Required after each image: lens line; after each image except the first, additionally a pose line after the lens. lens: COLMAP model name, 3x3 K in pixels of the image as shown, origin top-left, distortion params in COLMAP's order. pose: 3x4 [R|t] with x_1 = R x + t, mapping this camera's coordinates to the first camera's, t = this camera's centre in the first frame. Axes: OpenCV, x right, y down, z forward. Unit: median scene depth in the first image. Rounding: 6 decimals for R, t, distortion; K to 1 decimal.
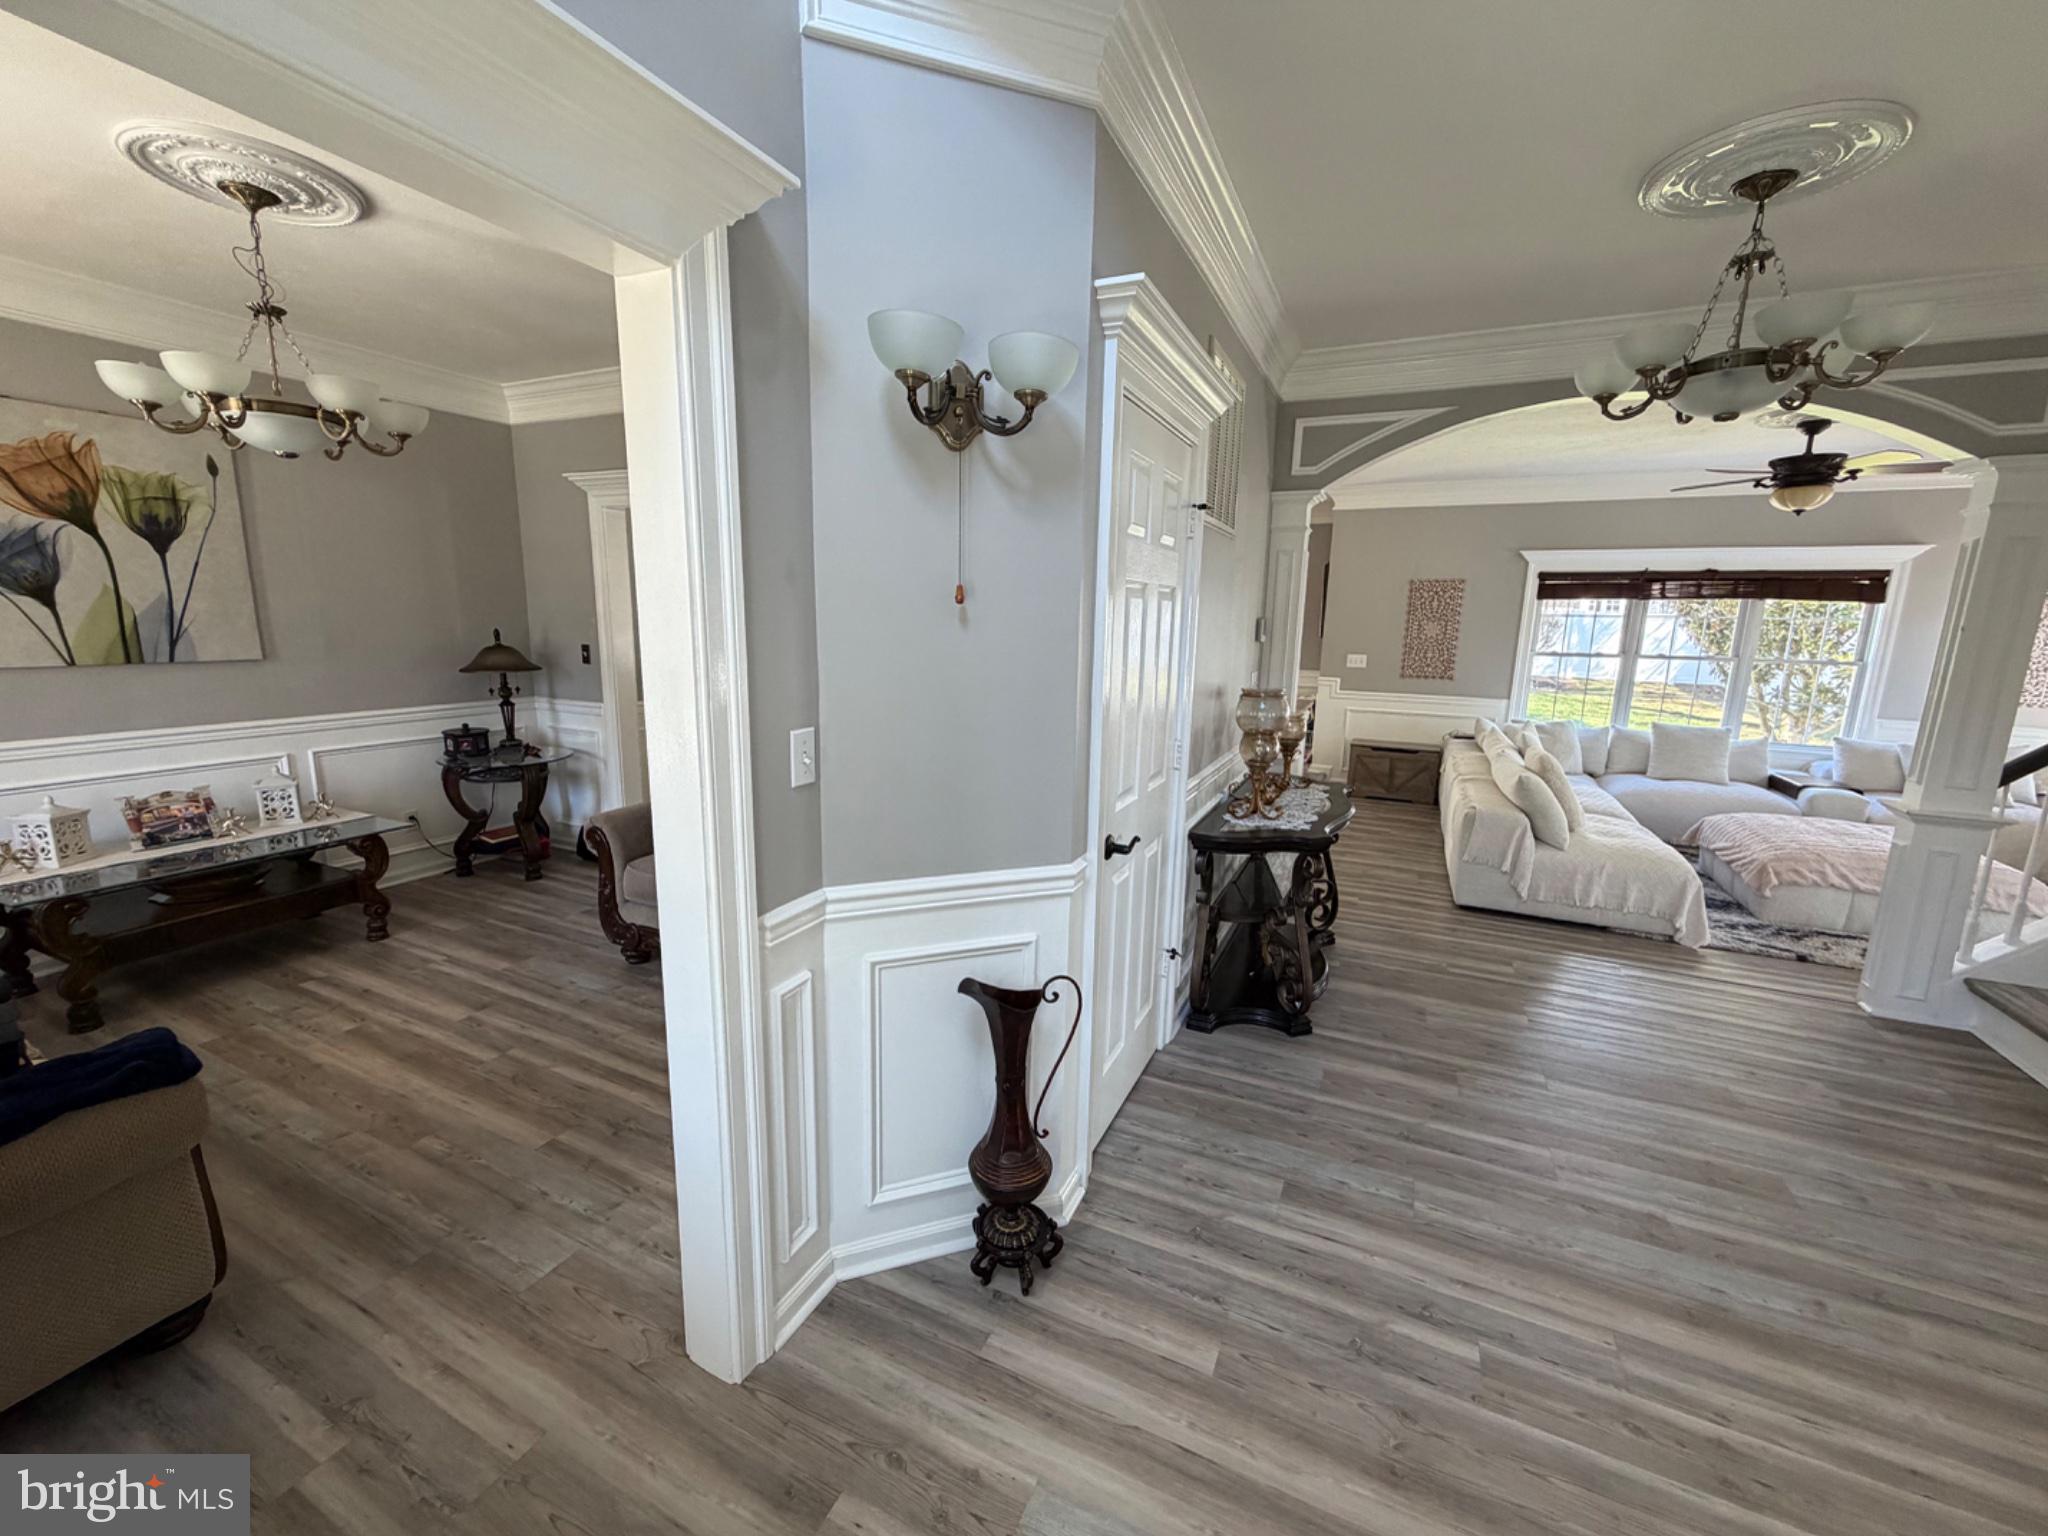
lens RADIAL K [[814.9, 0, 1015.2], [0, 814.9, 766.7], [0, 0, 1]] dist [0.000337, -0.000346]
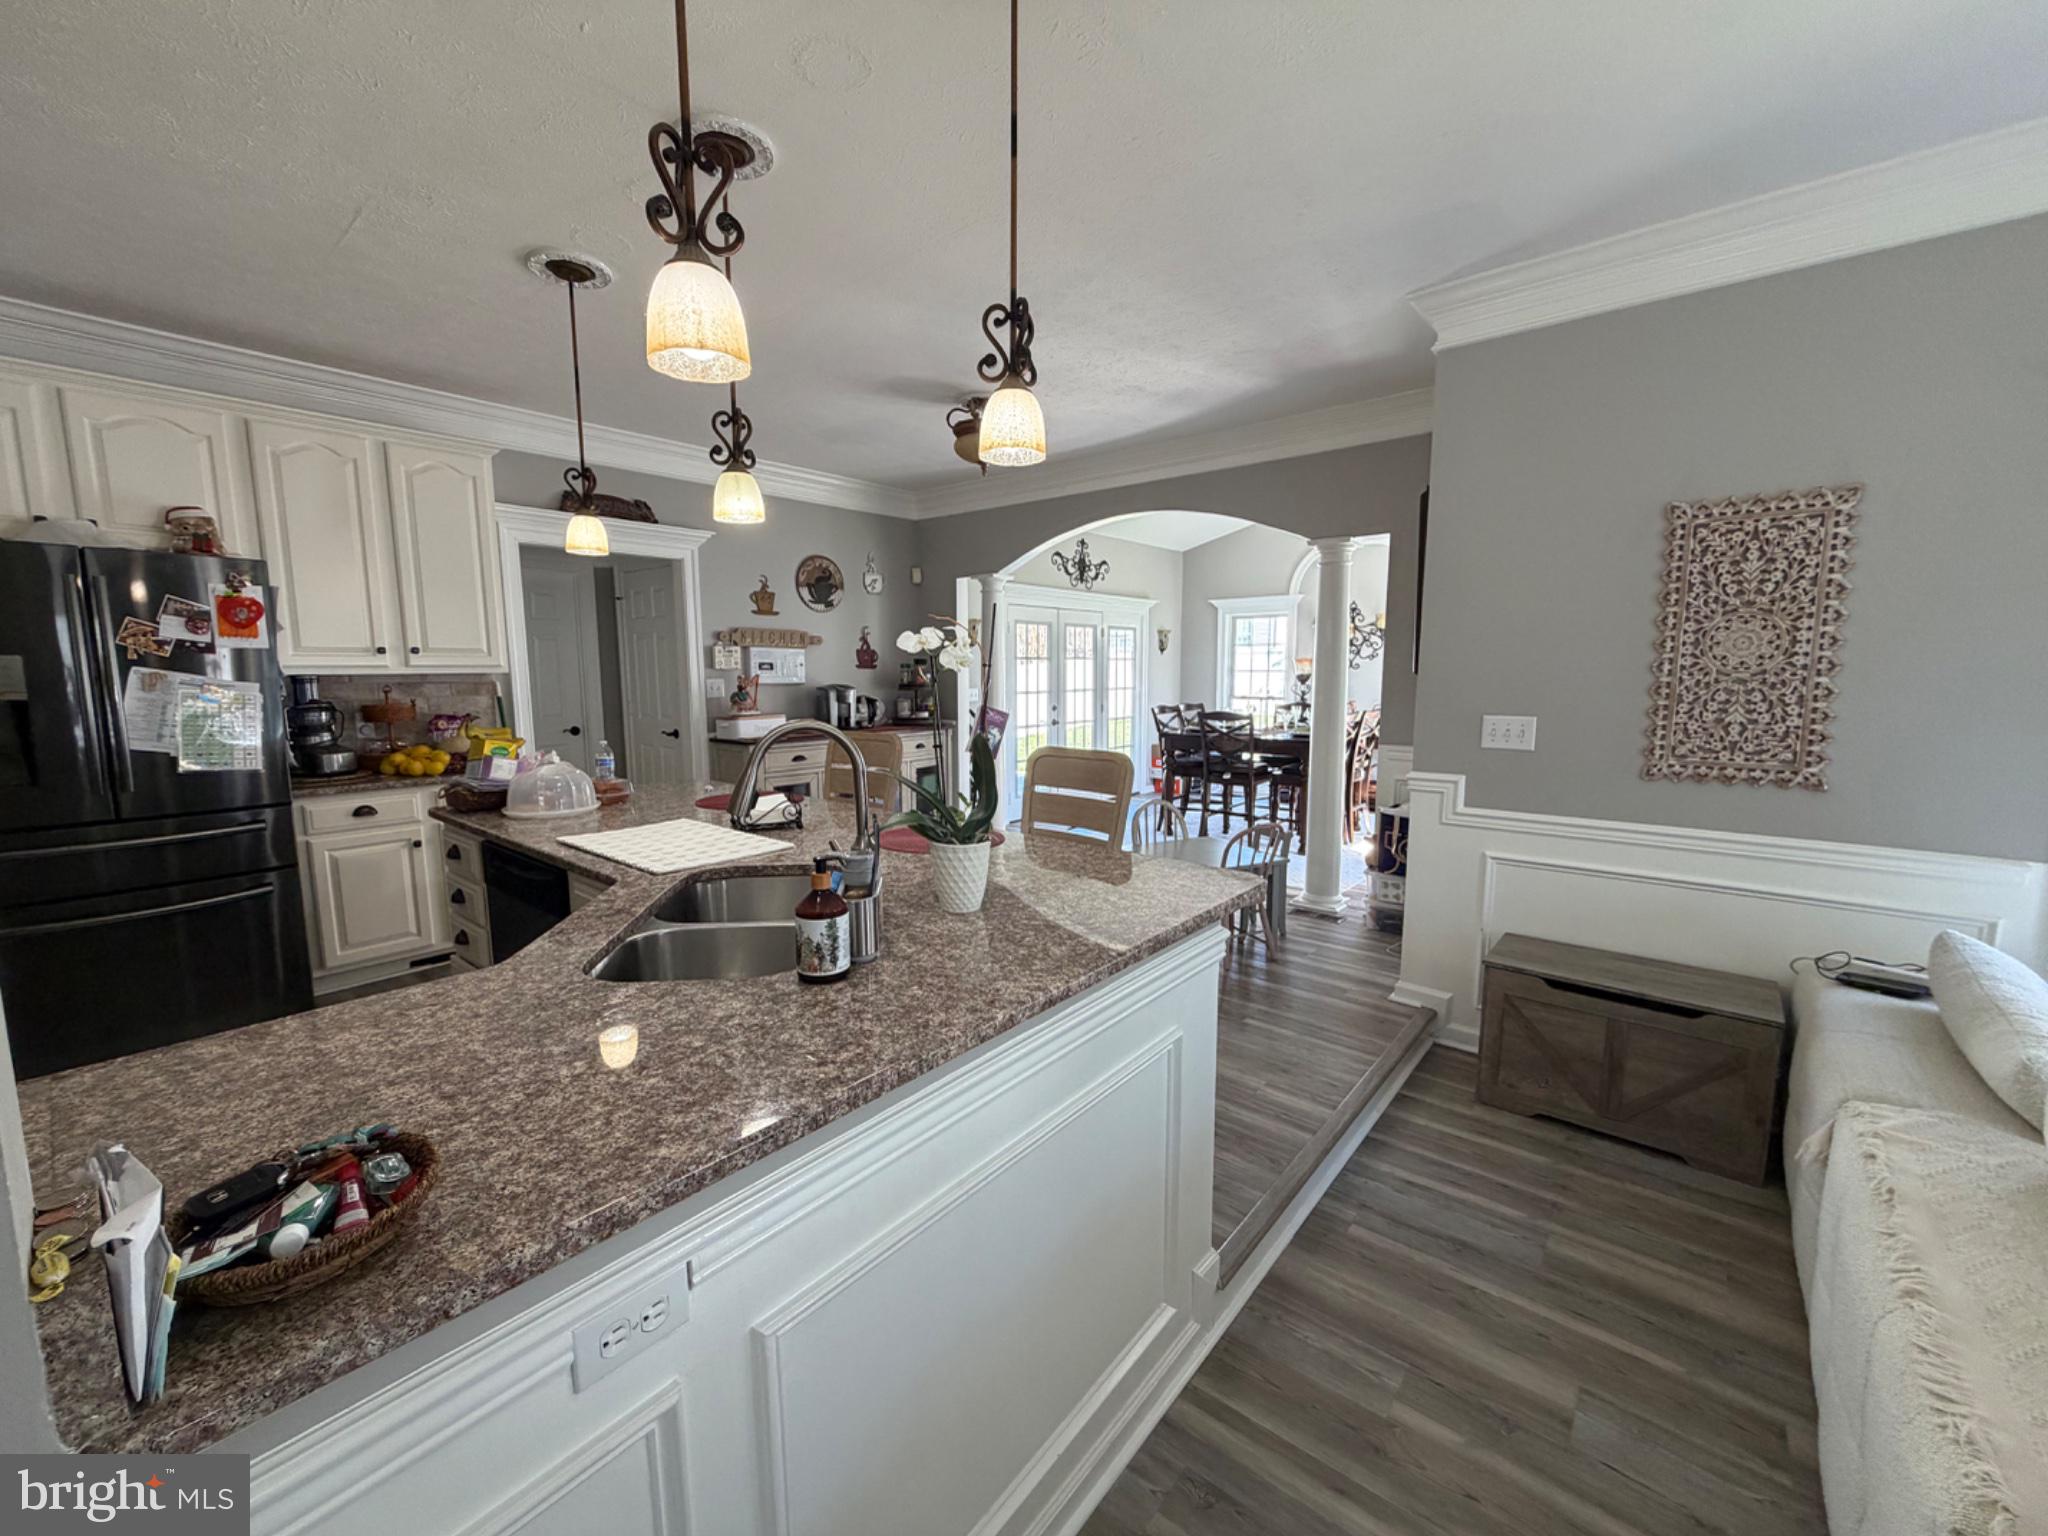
lens RADIAL K [[814.9, 0, 1014.6], [0, 814.9, 768.7], [0, 0, 1]] dist [0.000337, -0.000346]
pose [[0.968612, 0.011110, -0.248328, 1.444613], [-0.027037, 0.997782, -0.060820, -0.415042], [0.247101, 0.065625, 0.966765, 2.868129]]
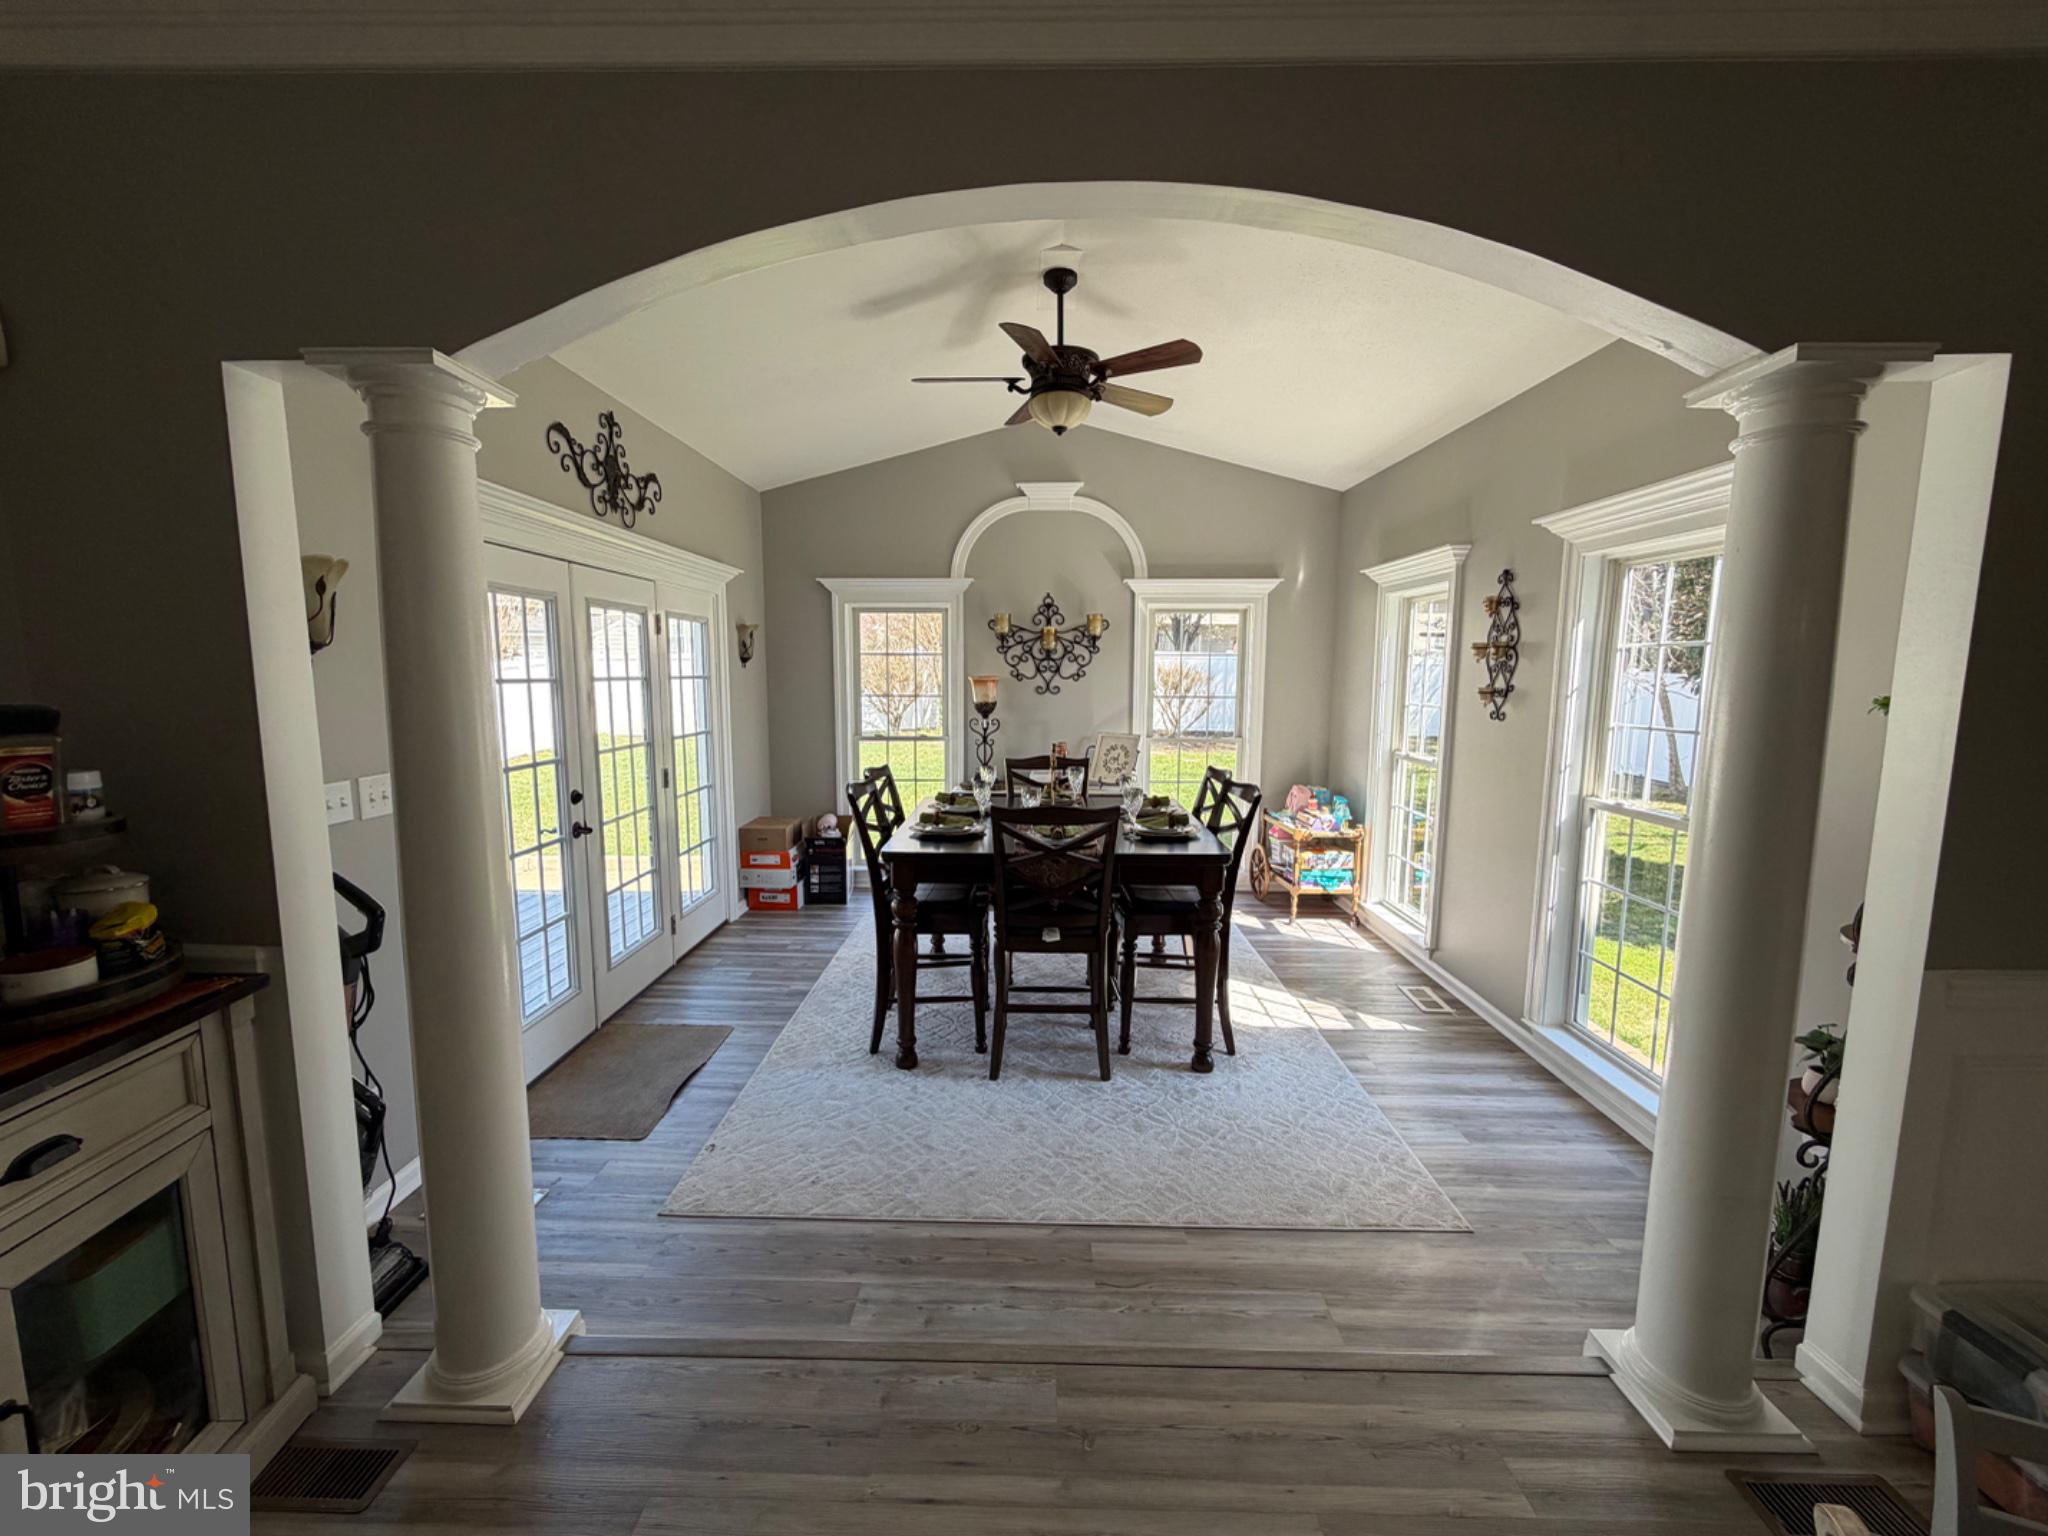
lens RADIAL K [[814.9, 0, 1017.1], [0, 814.9, 764.1], [0, 0, 1]] dist [0.000337, -0.000346]
pose [[0.905958, -0.059501, 0.419166, 1.127463], [0.088026, 0.994911, -0.049026, -0.624974], [-0.414116, 0.081313, 0.906585, 3.791267]]
